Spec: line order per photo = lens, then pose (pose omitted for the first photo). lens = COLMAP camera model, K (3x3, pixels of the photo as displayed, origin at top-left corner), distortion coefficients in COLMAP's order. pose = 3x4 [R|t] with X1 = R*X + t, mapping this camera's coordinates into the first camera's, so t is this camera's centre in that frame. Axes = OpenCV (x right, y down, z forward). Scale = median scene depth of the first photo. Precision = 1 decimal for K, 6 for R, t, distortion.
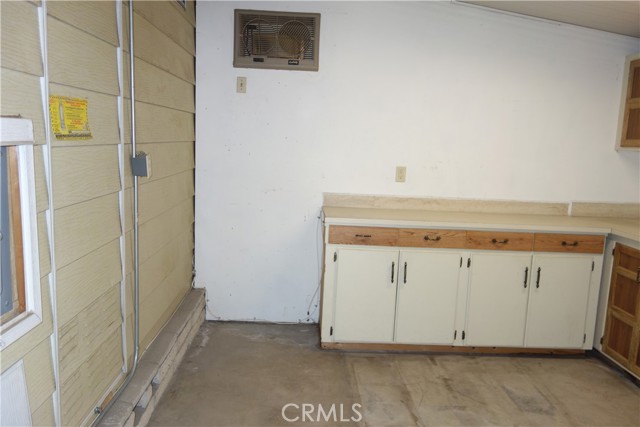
lens RADIAL K [[506.7, 0, 320.8], [0, 506.7, 214.4], [0, 0, 1]] dist [0.001888, -0.001960]
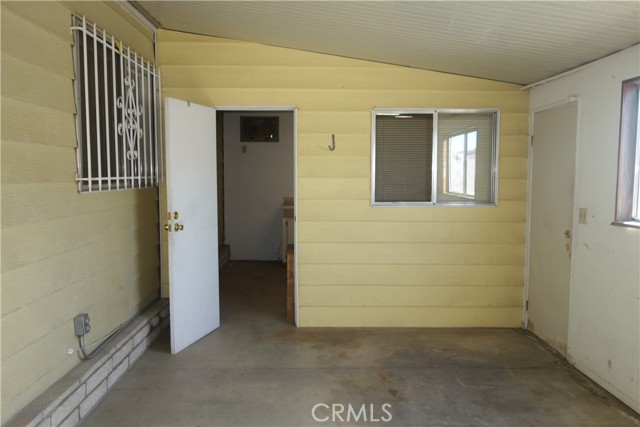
lens RADIAL K [[506.7, 0, 319.3], [0, 506.7, 213.0], [0, 0, 1]] dist [0.001888, -0.001960]
pose [[0.999122, -0.033826, -0.024722, 0.203213], [0.031978, 0.996917, -0.071655, 0.178368], [0.027070, 0.070801, 0.997123, -1.109342]]
